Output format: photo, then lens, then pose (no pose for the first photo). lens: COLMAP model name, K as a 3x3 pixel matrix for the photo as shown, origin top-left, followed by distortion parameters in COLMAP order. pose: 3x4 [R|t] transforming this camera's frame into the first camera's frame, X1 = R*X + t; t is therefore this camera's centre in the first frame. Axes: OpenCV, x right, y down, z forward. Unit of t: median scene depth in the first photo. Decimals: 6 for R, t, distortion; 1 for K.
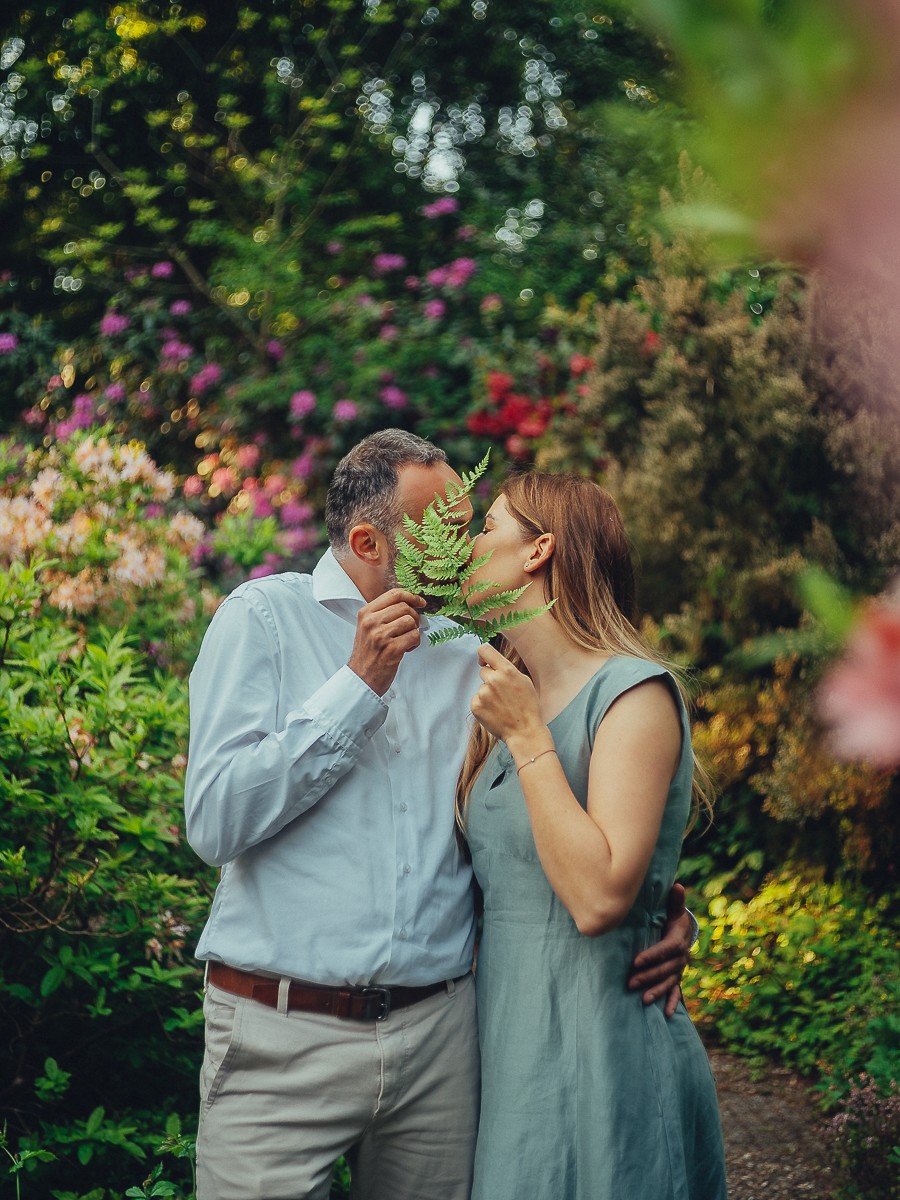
lens RADIAL K [[1833.8, 0, 450.0], [0, 1833.8, 600.0], [0, 0, 1]] dist [0.030395, -0.674319]
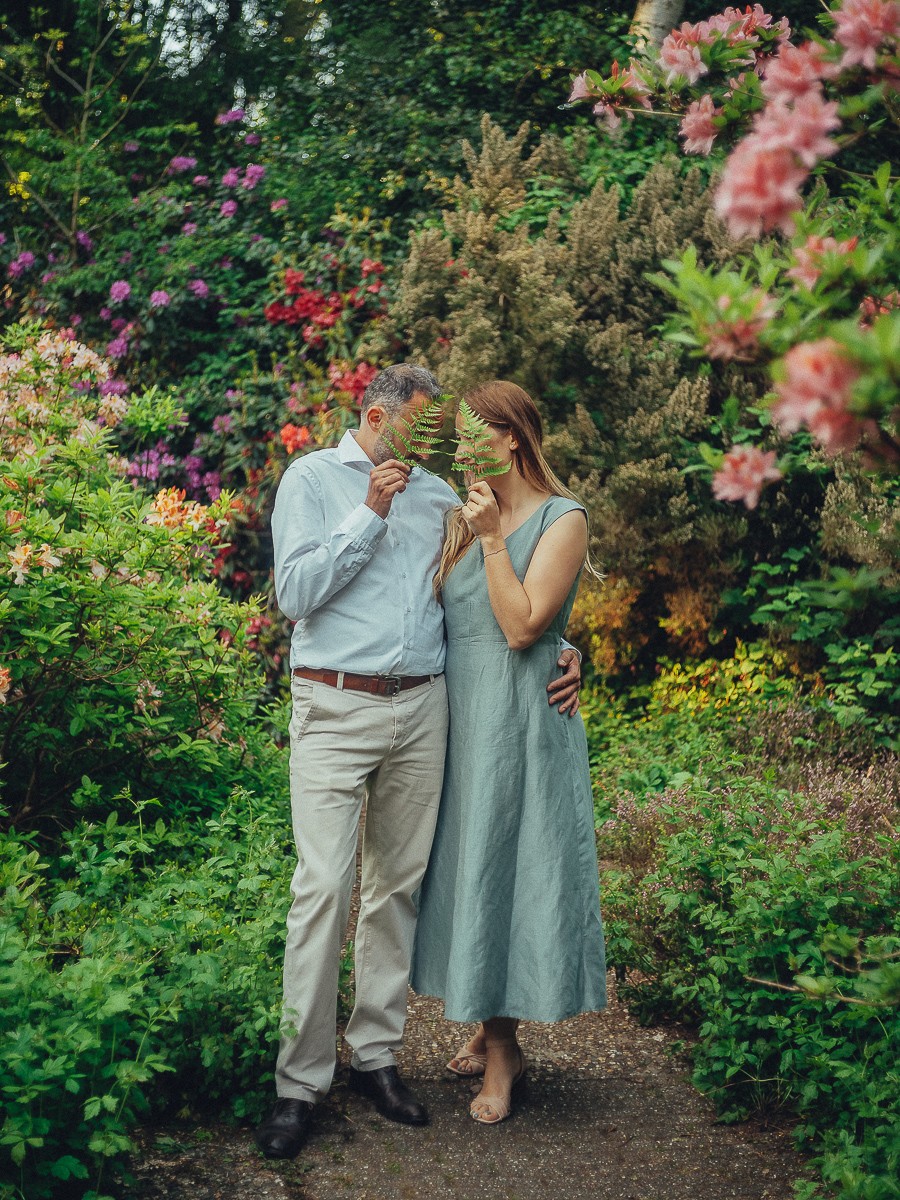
lens RADIAL K [[1833.8, 0, 450.0], [0, 1833.8, 600.0], [0, 0, 1]] dist [0.030395, -0.674319]
pose [[0.986821, 0.001397, 0.161812, -0.103424], [-0.012729, 0.997534, 0.069020, 0.005588], [-0.161317, -0.070170, 0.984405, -0.282828]]
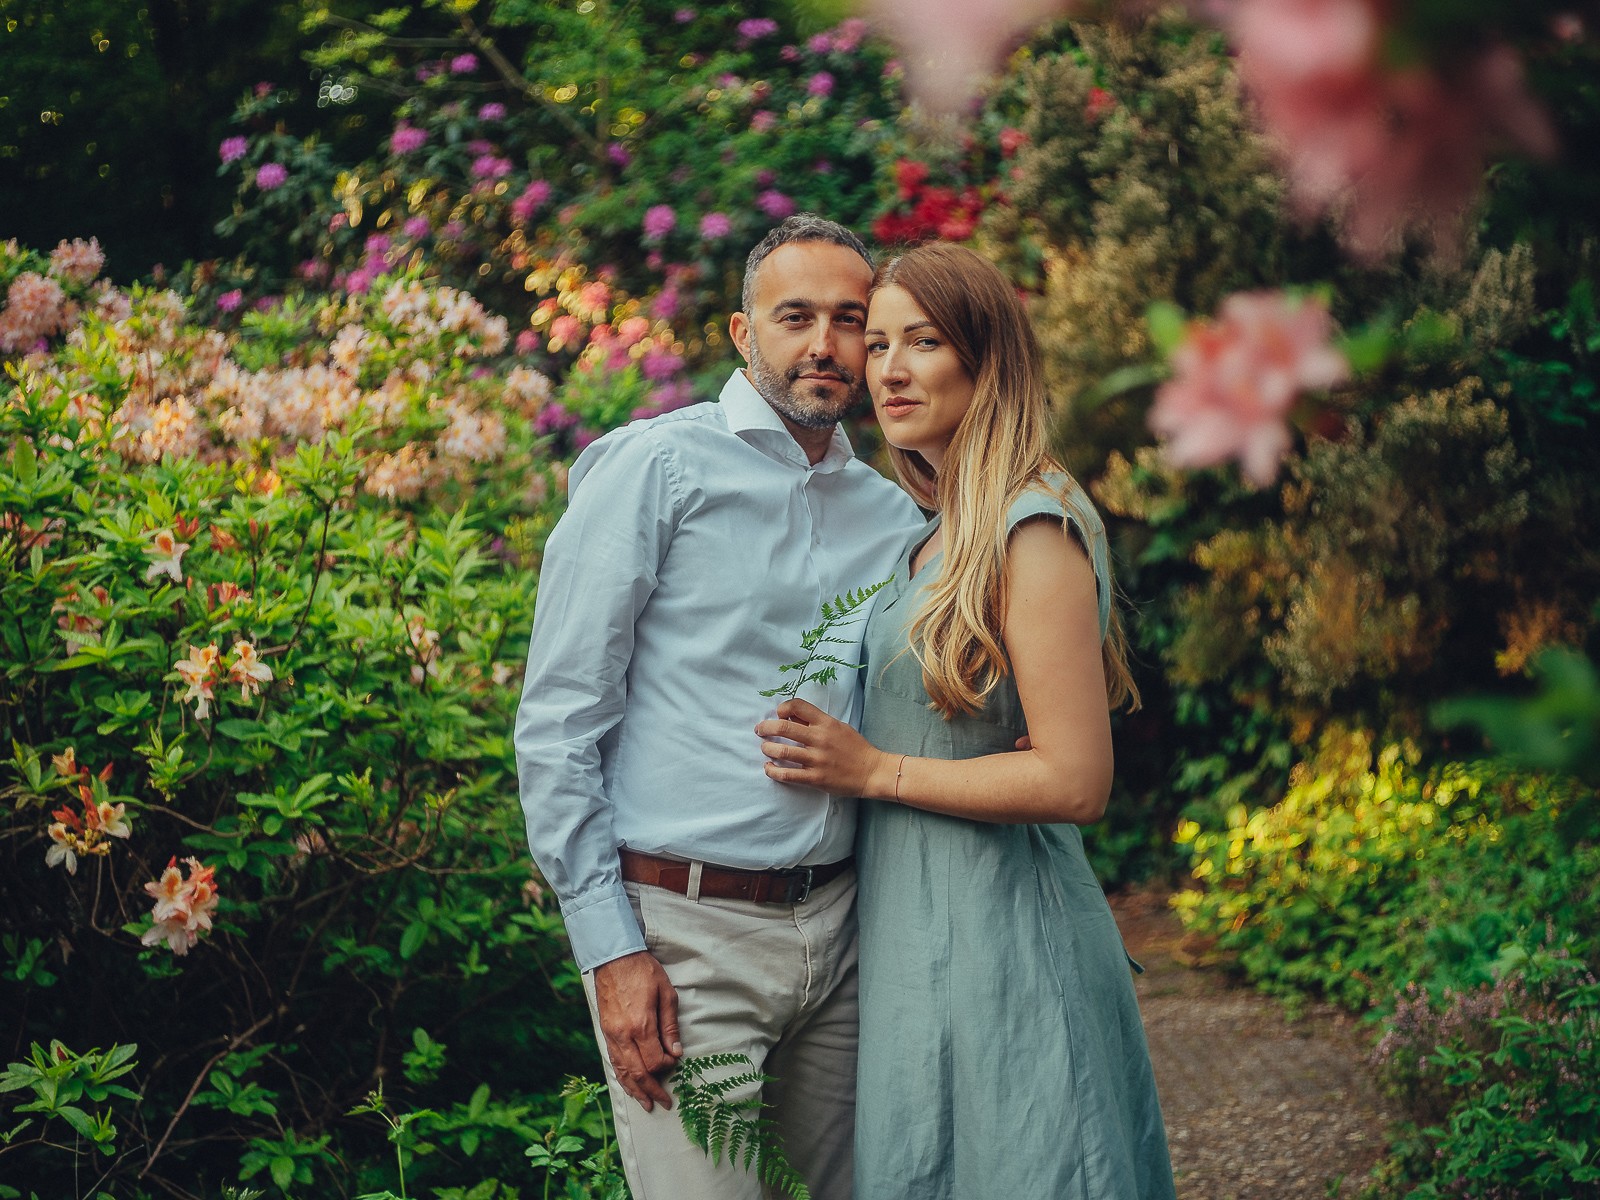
lens RADIAL K [[2445.1, 0, 800.0], [0, 2445.1, 600.0], [0, 0, 1]] dist [0.030395, -0.674319]
pose [[0.996316, -0.077983, -0.035681, 0.005204], [0.079674, 0.995629, 0.048724, 0.010166], [0.031725, -0.051388, 0.998175, -0.058126]]
